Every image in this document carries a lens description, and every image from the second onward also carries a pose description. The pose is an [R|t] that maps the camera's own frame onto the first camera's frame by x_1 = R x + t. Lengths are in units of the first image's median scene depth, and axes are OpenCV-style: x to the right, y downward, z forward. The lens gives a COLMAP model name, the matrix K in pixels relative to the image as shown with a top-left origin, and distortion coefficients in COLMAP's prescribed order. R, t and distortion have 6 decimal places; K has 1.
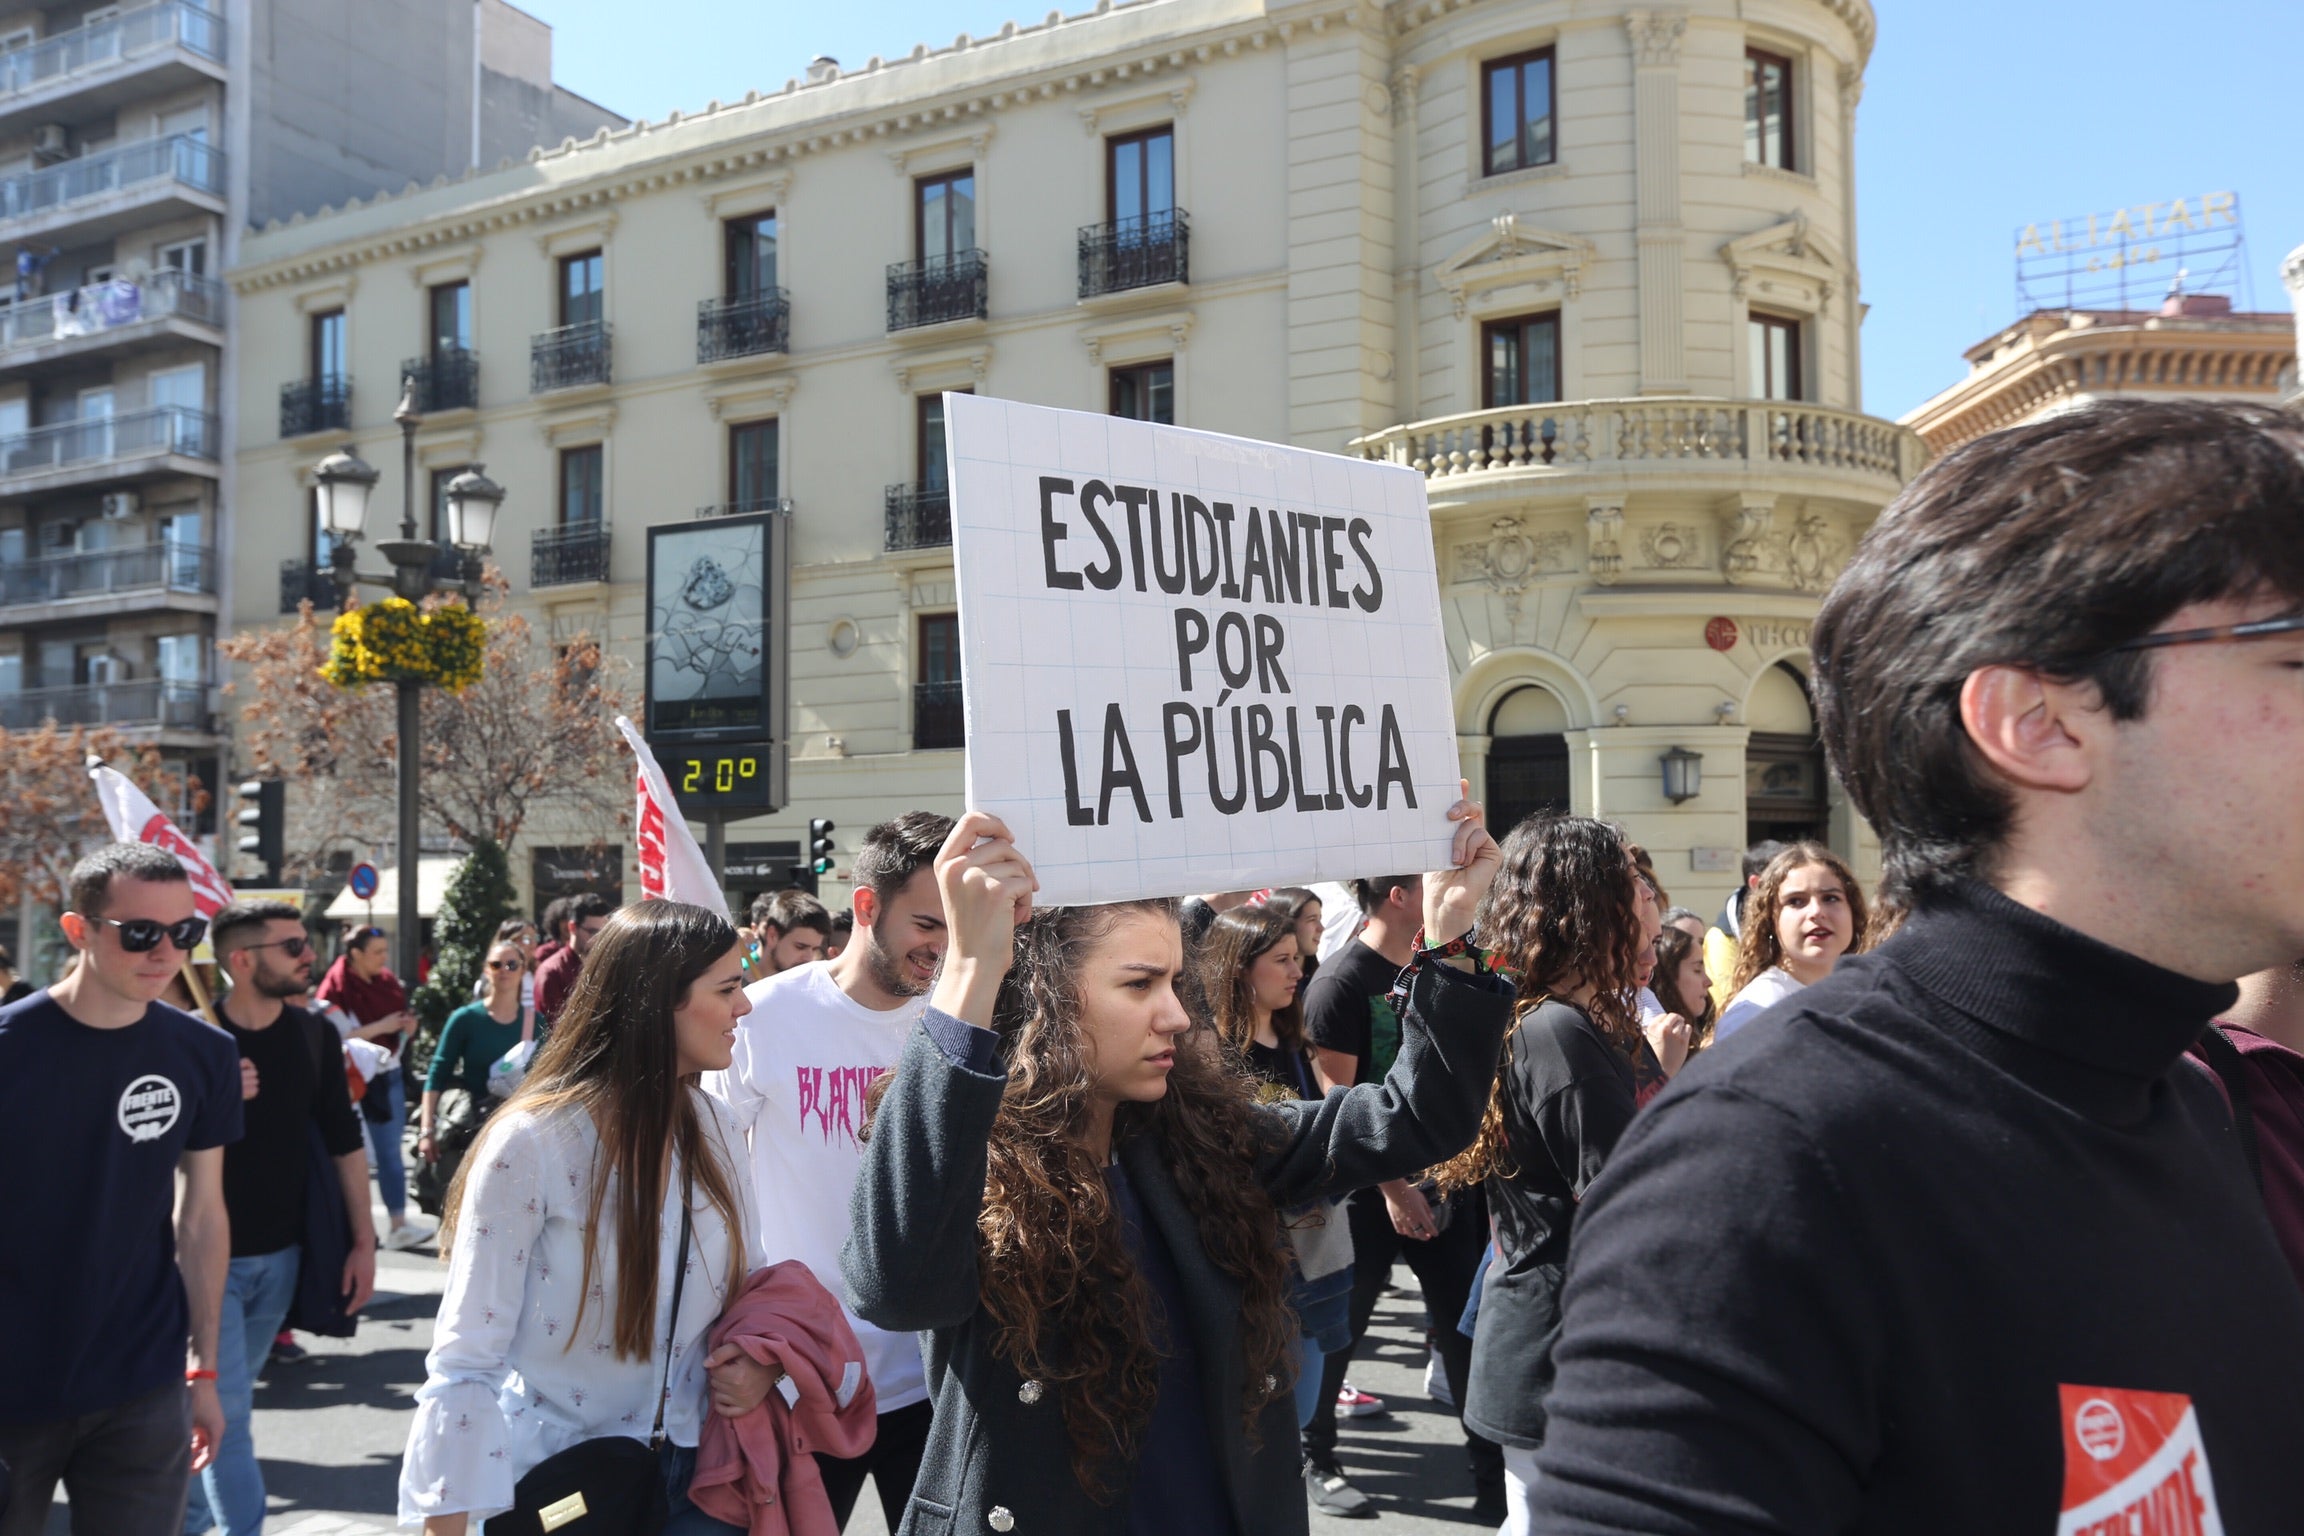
lens RADIAL K [[1759.6, 0, 1214.6], [0, 1759.6, 770.2], [0, 0, 1]] dist [-0.040979, 0.039209]
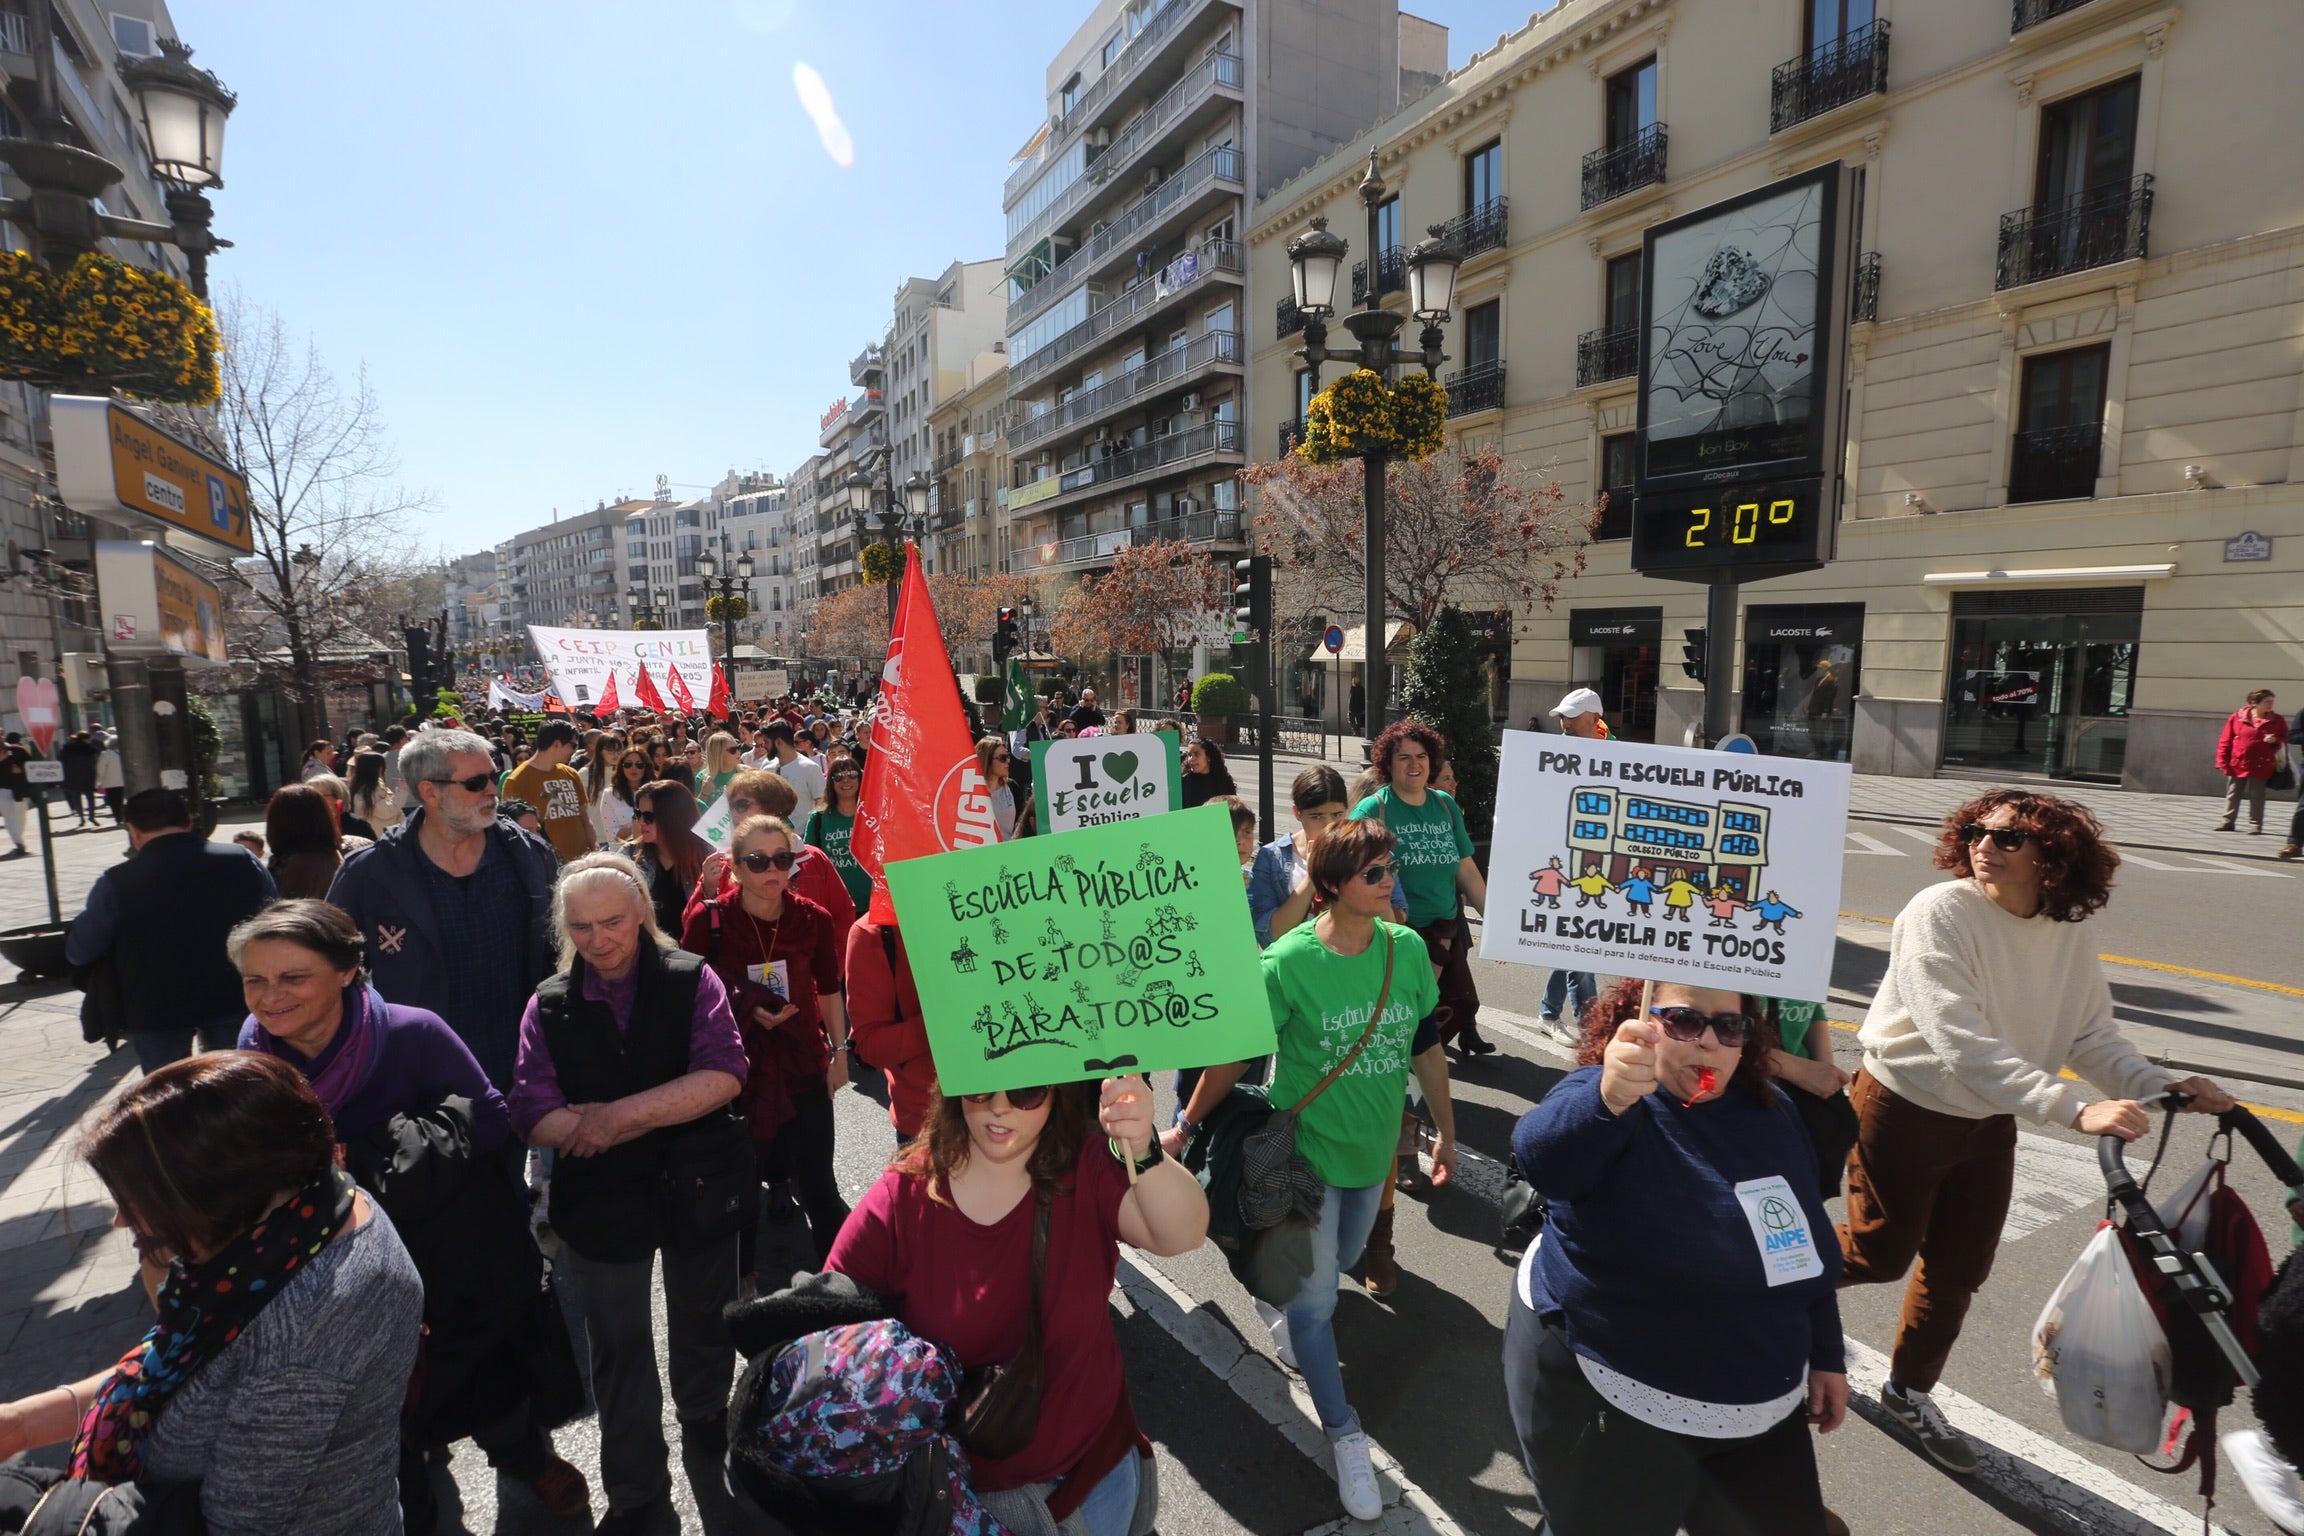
lens RADIAL K [[1029.8, 0, 1157.6], [0, 1029.8, 749.1], [0, 0, 1]] dist [-0.017480, 0.002695]
pose [[0.815253, 0.068695, -0.575017, -0.101538], [0.033265, 0.985745, 0.164926, 0.008443], [0.578149, -0.153584, 0.801346, 0.204501]]
